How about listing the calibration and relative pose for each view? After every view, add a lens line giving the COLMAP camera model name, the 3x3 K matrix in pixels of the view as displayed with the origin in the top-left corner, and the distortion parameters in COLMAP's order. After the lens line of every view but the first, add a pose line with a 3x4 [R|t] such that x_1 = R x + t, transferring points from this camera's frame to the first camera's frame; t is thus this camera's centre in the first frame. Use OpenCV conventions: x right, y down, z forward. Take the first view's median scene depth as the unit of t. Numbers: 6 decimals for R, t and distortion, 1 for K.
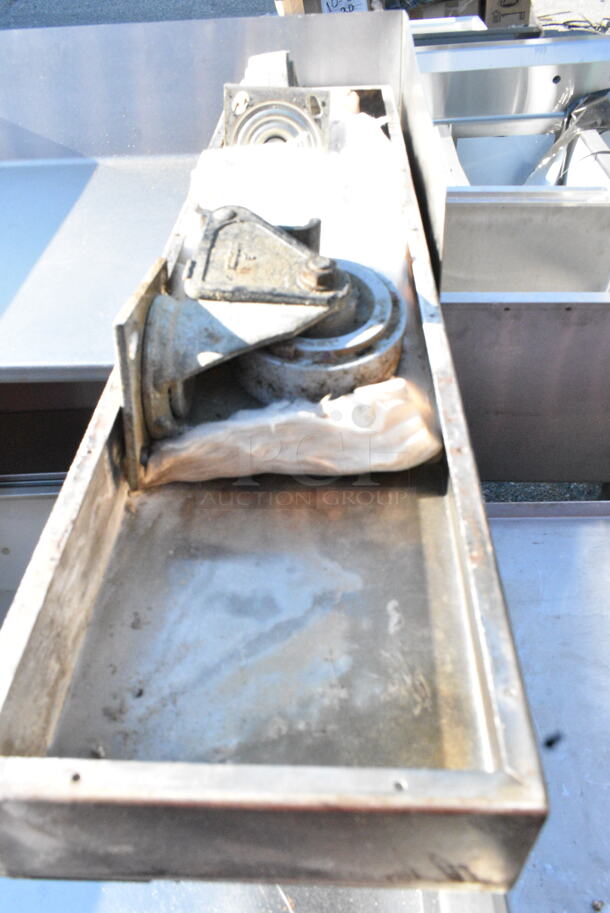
lens RADIAL K [[723.3, 0, 305.0], [0, 723.3, 456.5], [0, 0, 1]] dist [-0.011679, 0.010627]
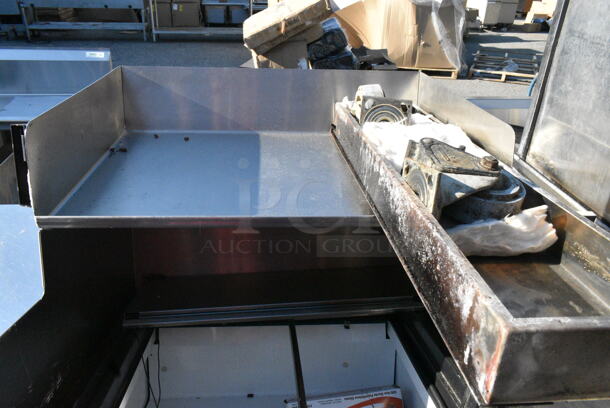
lens RADIAL K [[483.2, 0, 305.0], [0, 483.2, 204.0], [0, 0, 1]] dist [-0.011679, 0.010627]
pose [[0.986060, 0.021426, 0.165004, -0.786338], [0.030436, 0.951716, -0.305466, 0.299592], [-0.163582, 0.306230, 0.937797, -0.247185]]
